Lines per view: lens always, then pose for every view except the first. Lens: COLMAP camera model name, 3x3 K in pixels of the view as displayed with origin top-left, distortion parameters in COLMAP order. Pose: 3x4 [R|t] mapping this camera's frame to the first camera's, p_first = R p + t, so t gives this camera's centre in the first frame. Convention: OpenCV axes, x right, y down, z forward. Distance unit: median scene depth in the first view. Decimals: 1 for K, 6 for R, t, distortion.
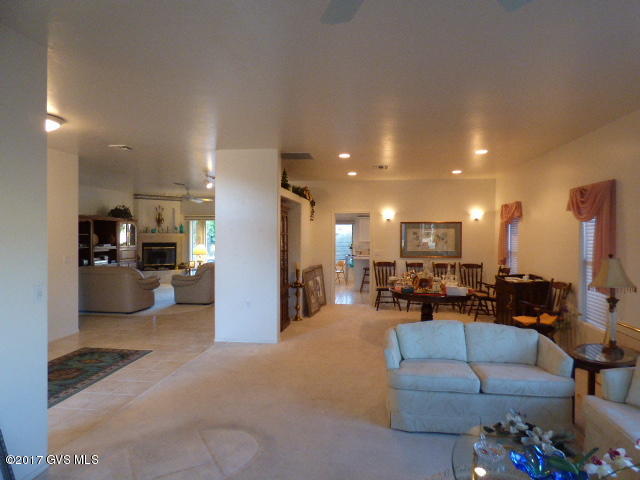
lens RADIAL K [[392.1, 0, 325.2], [0, 392.1, 238.0], [0, 0, 1]] dist [-0.002979, -0.000641]
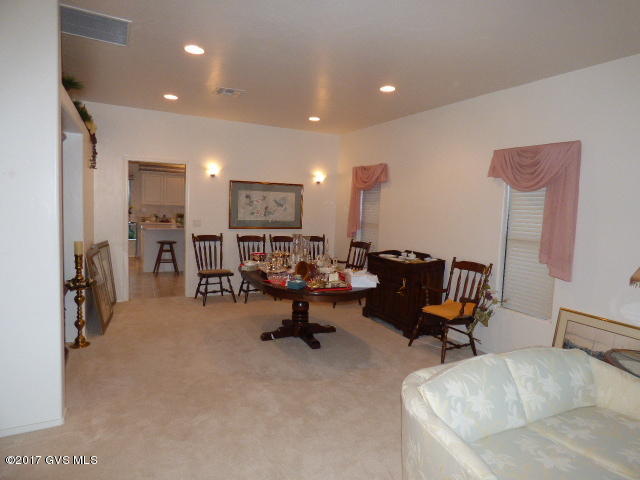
lens RADIAL K [[392.1, 0, 325.2], [0, 392.1, 238.0], [0, 0, 1]] dist [-0.002979, -0.000641]
pose [[0.826416, -0.017272, 0.562796, -0.074725], [-0.034368, 0.996118, 0.081038, 0.001554], [-0.562011, -0.086313, 0.822614, 0.294088]]
